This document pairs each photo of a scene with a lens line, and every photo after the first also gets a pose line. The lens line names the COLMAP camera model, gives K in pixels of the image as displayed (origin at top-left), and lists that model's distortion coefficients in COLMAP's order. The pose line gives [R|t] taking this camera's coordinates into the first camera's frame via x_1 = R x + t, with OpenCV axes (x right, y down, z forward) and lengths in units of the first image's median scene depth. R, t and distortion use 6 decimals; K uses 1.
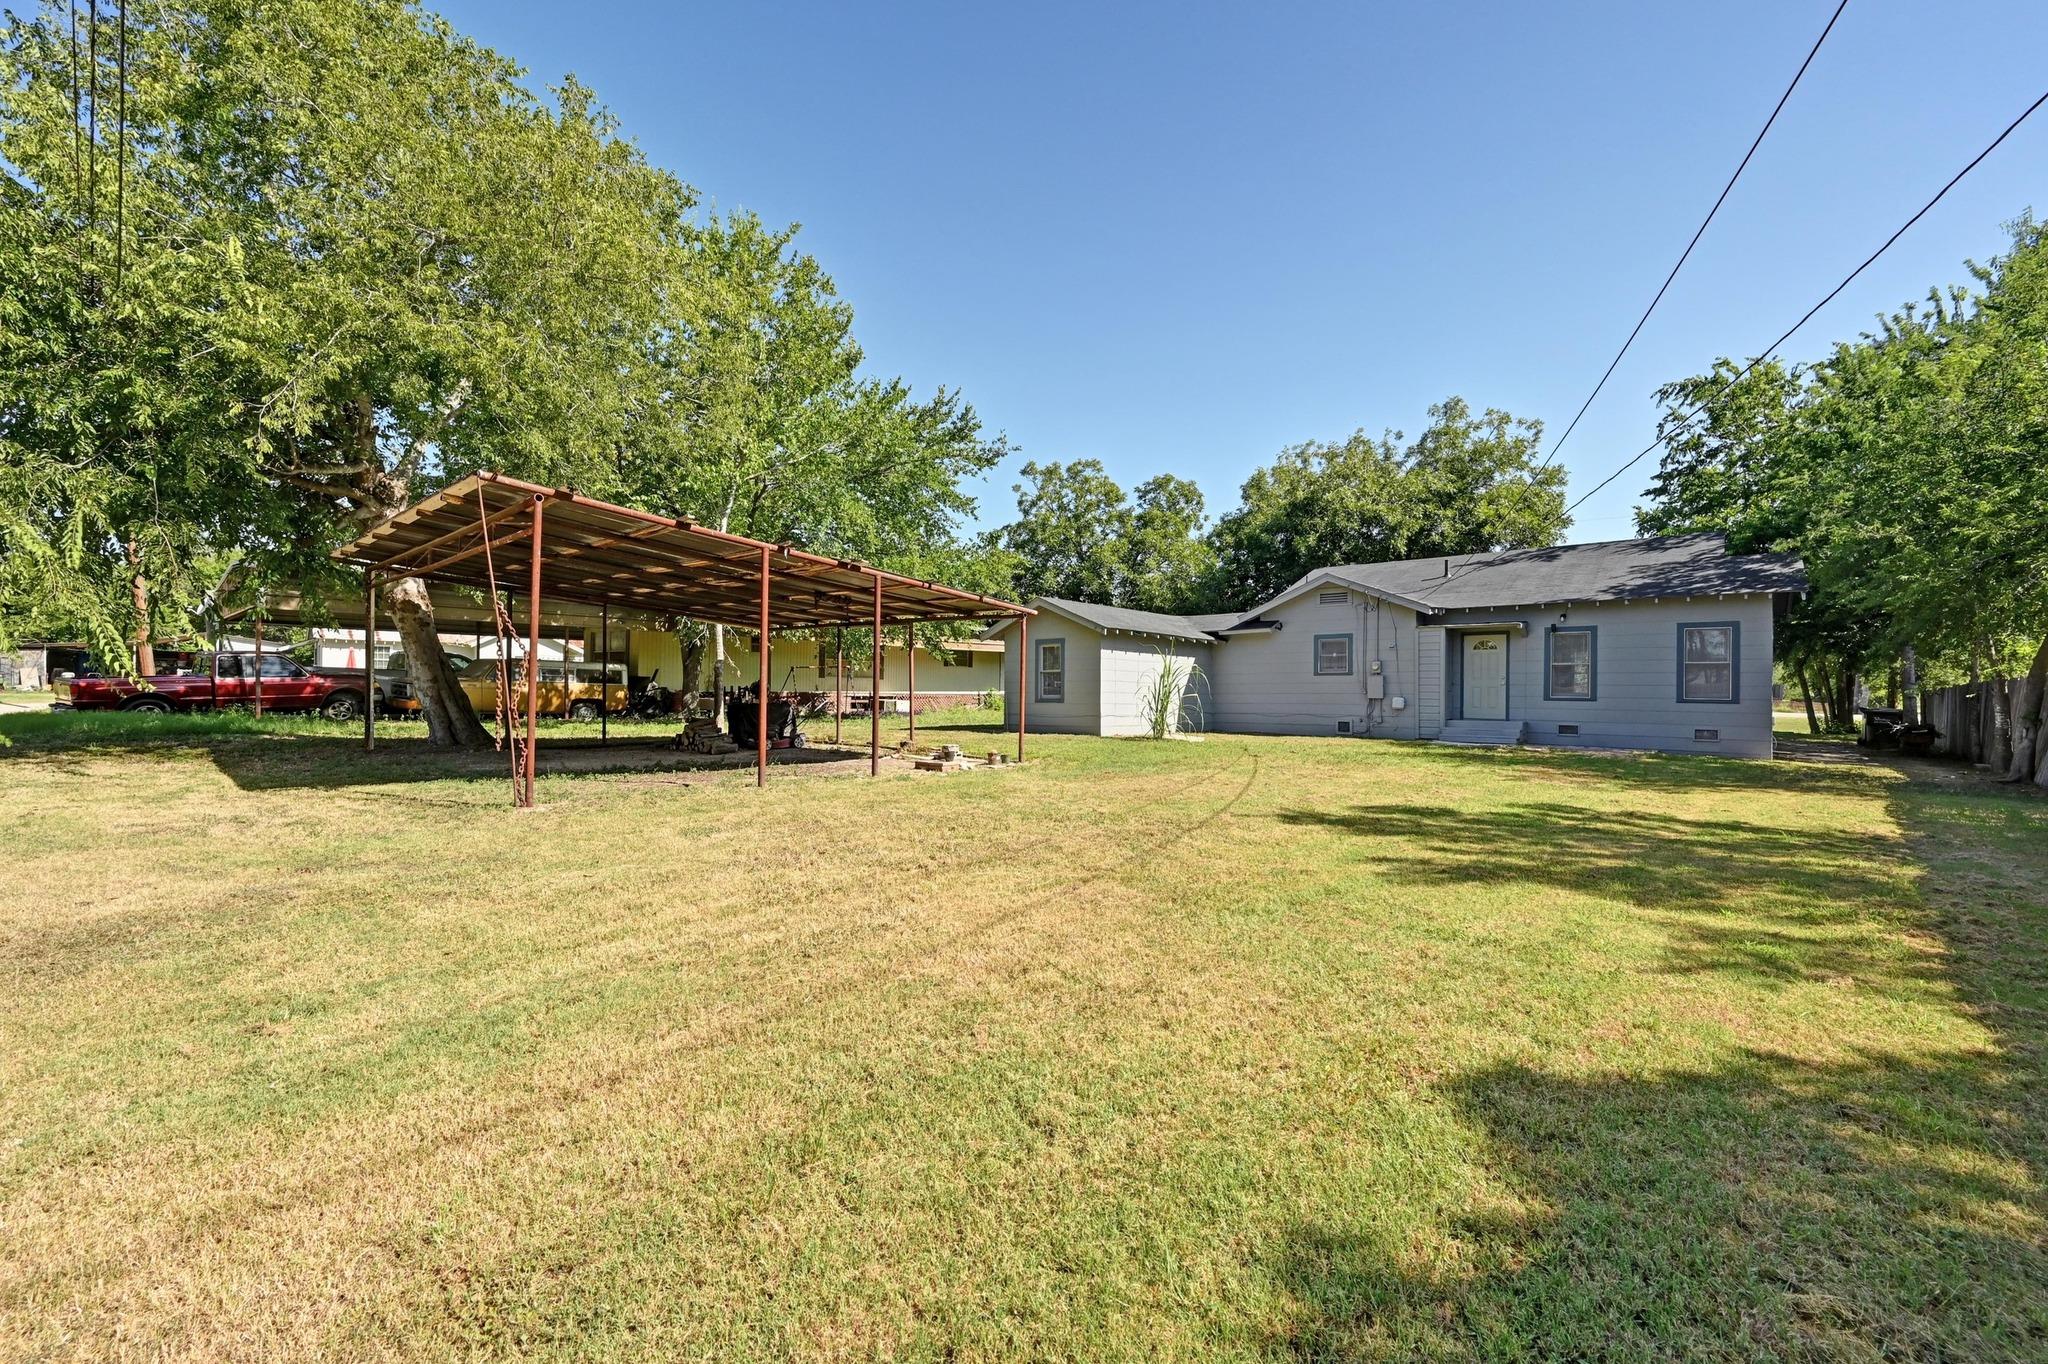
lens RADIAL K [[816.6, 0, 1027.1], [0, 816.6, 681.5], [0, 0, 1]] dist [0.000930, -0.000067]
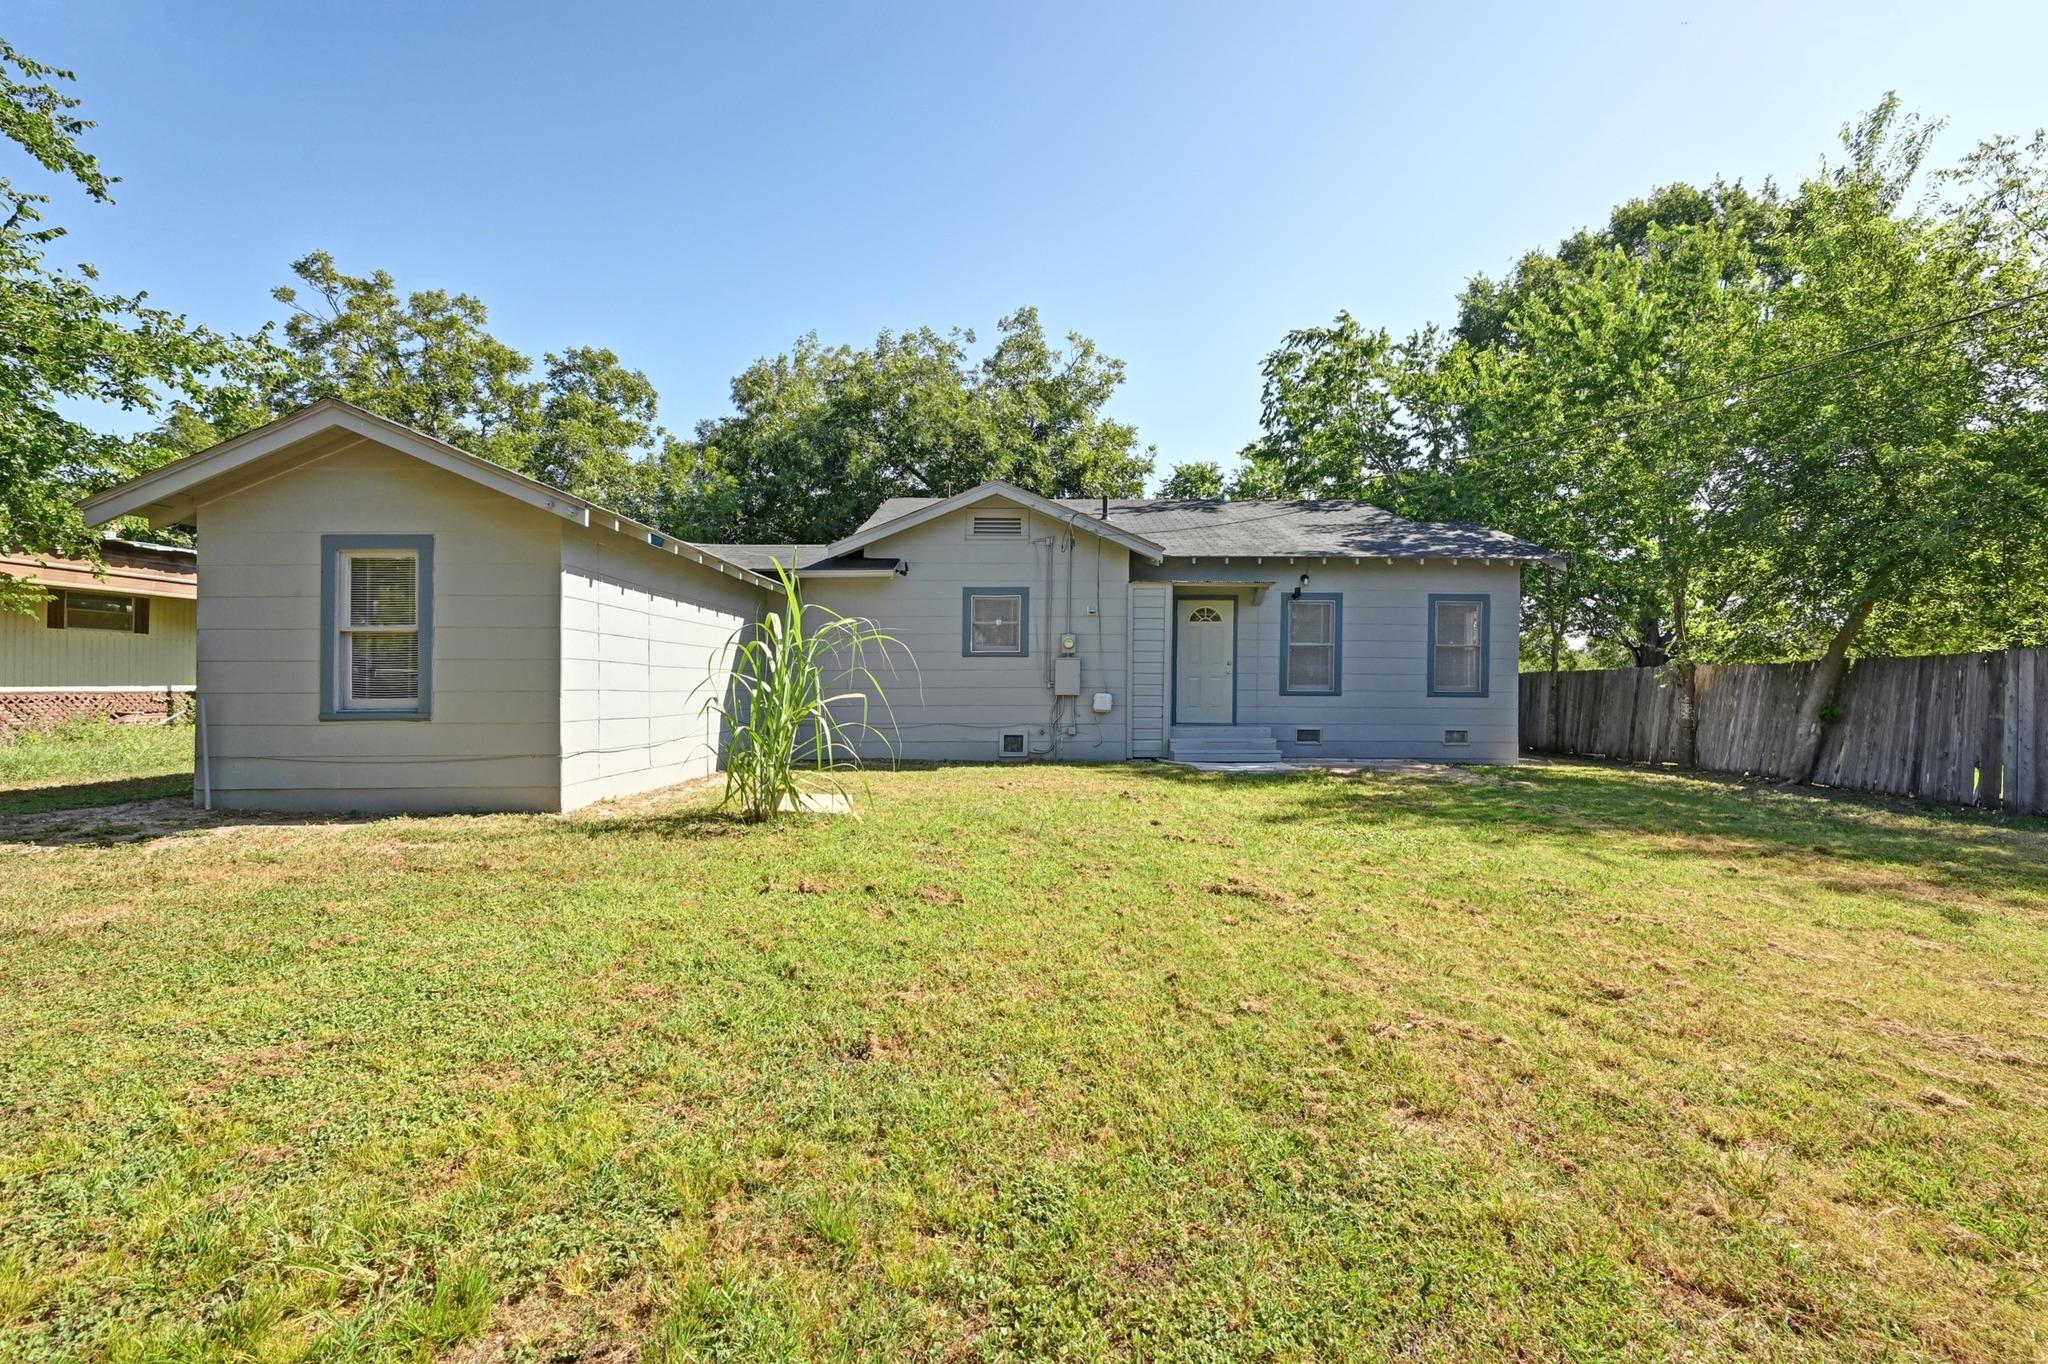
lens RADIAL K [[806.7, 0, 1035.0], [0, 806.7, 652.5], [0, 0, 1]] dist [-0.001935, 0.000042]
pose [[0.742912, 0.021173, 0.669054, 0.006452], [-0.004564, 0.999637, -0.026566, 0.004541], [-0.669374, 0.016683, 0.742738, 0.515394]]
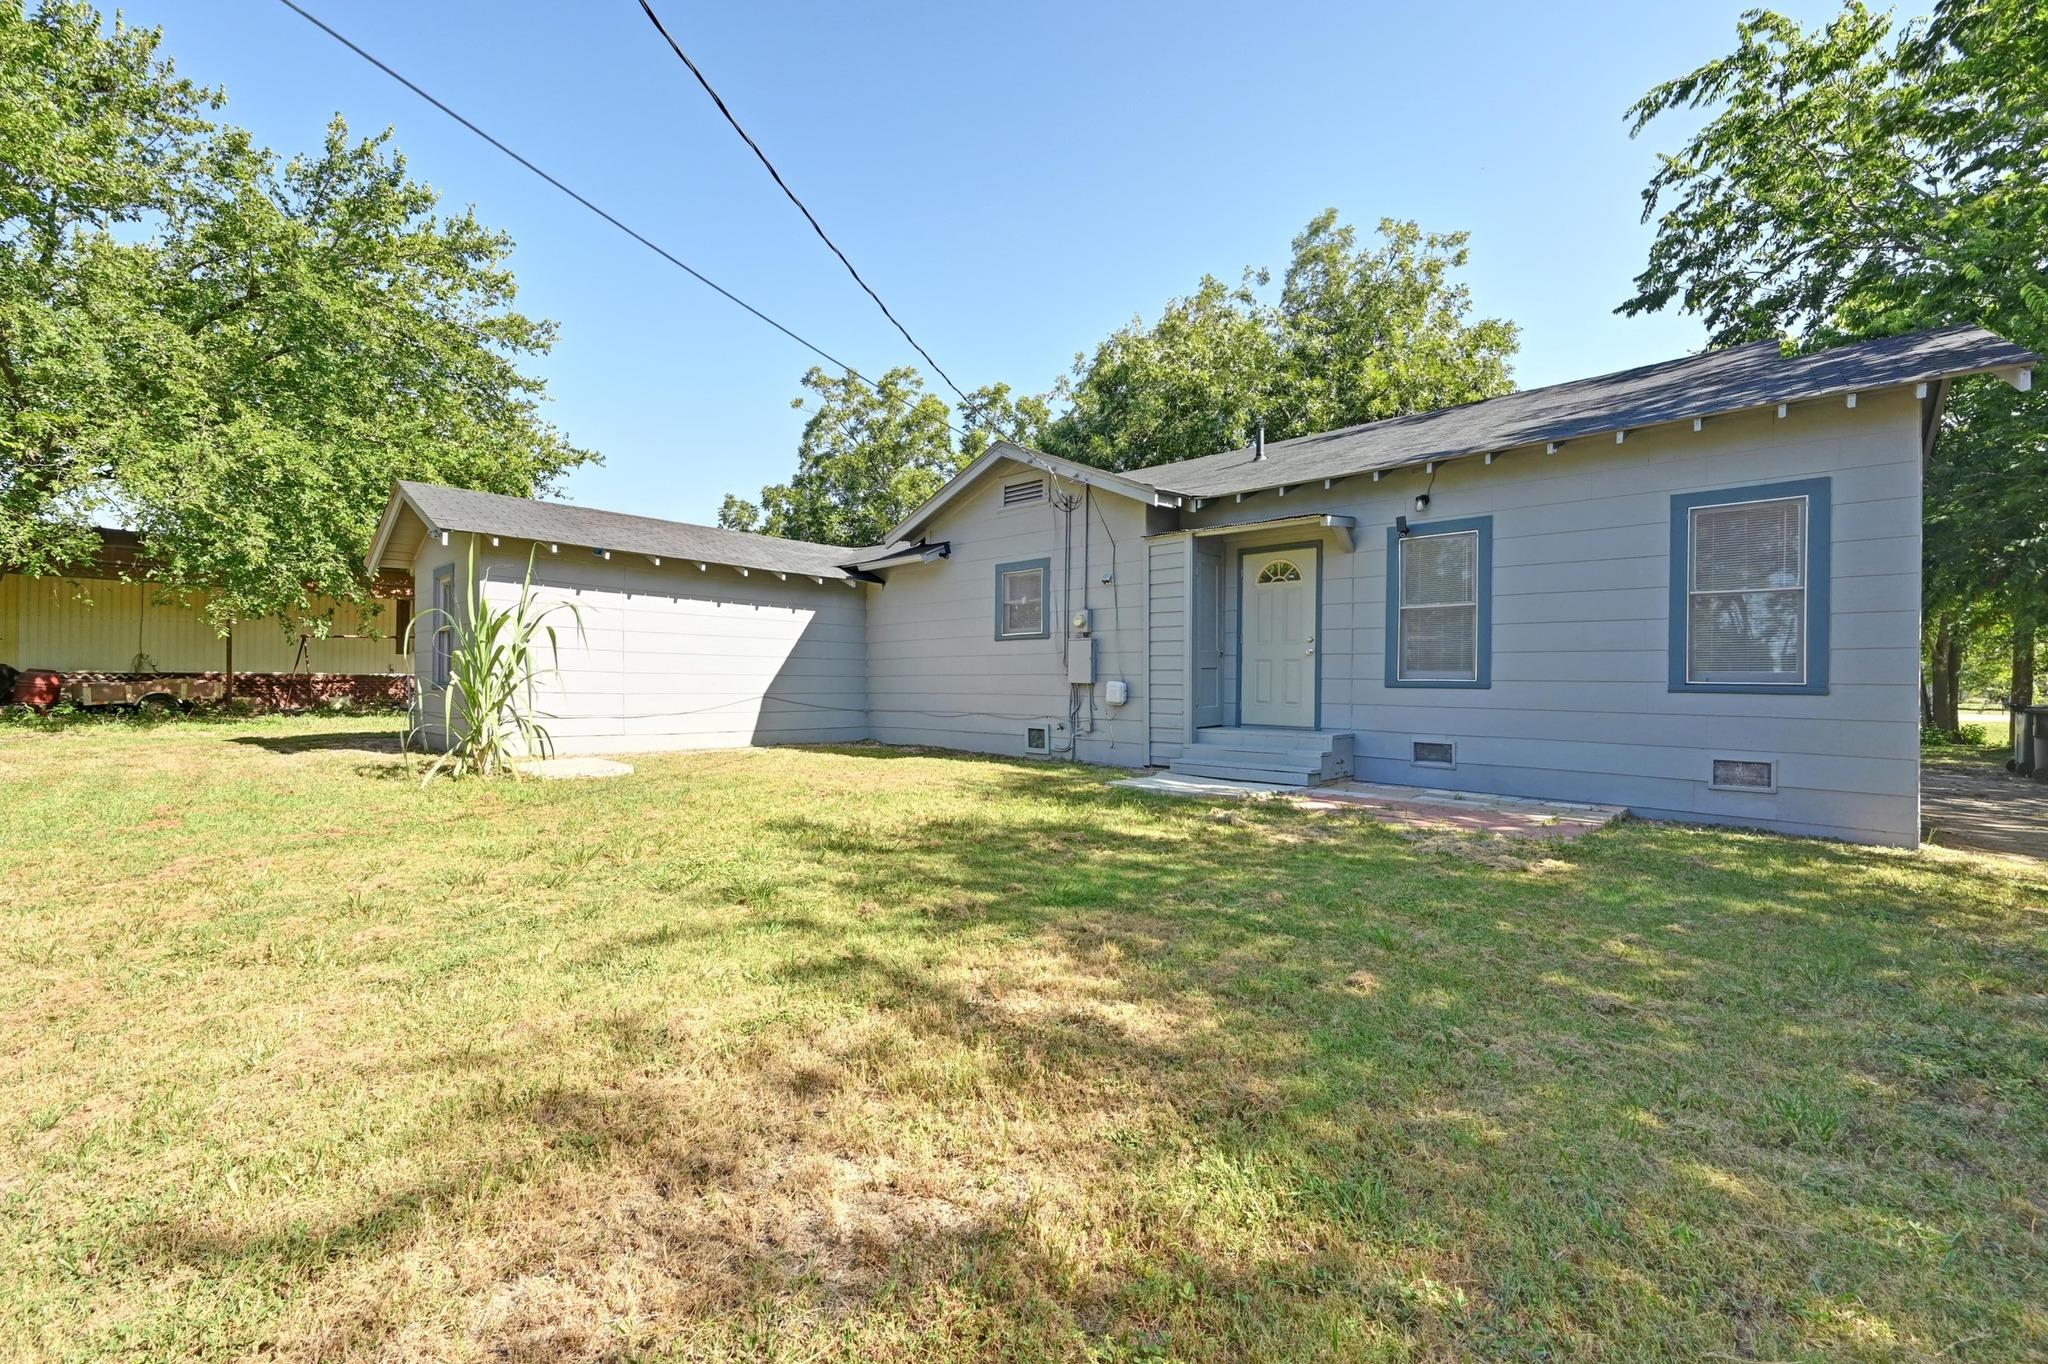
lens RADIAL K [[819.1, 0, 1024.0], [0, 819.1, 682.0], [0, 0, 1]] dist [-0.029237, 0.000026]
pose [[0.999705, 0.003897, -0.023969, 0.364746], [-0.003626, 0.999929, 0.011325, 0.012847], [0.024011, -0.011235, 0.999649, 0.446858]]
